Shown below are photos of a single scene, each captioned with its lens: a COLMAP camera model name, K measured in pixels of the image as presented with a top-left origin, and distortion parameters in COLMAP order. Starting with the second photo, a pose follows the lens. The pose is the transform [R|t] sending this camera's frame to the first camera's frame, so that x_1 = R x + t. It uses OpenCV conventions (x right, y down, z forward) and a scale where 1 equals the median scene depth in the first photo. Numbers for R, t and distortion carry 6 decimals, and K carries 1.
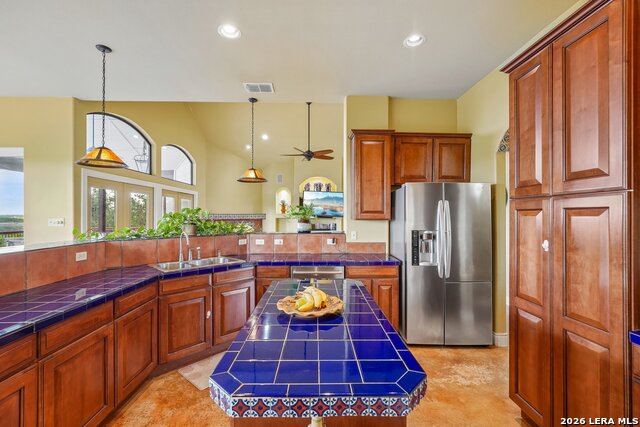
lens RADIAL K [[282.1, 0, 321.0], [0, 282.1, 213.4], [0, 0, 1]] dist [-0.012873, 0.002156]
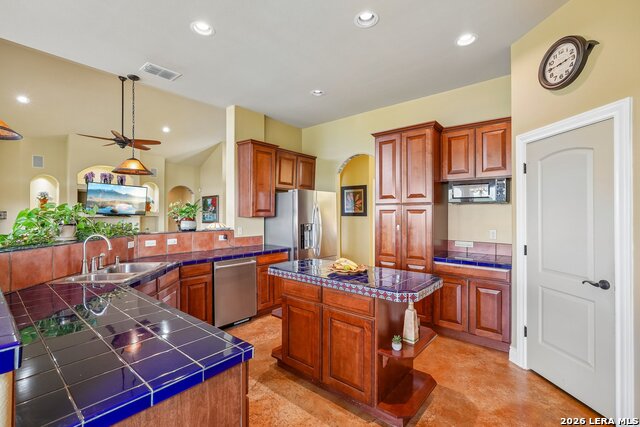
lens RADIAL K [[282.1, 0, 320.5], [0, 282.1, 214.3], [0, 0, 1]] dist [-0.012873, 0.002156]
pose [[0.661451, -0.003536, 0.749980, -0.524147], [-0.004193, 0.999956, 0.008413, 0.000275], [-0.749976, -0.008709, 0.661407, 0.014723]]
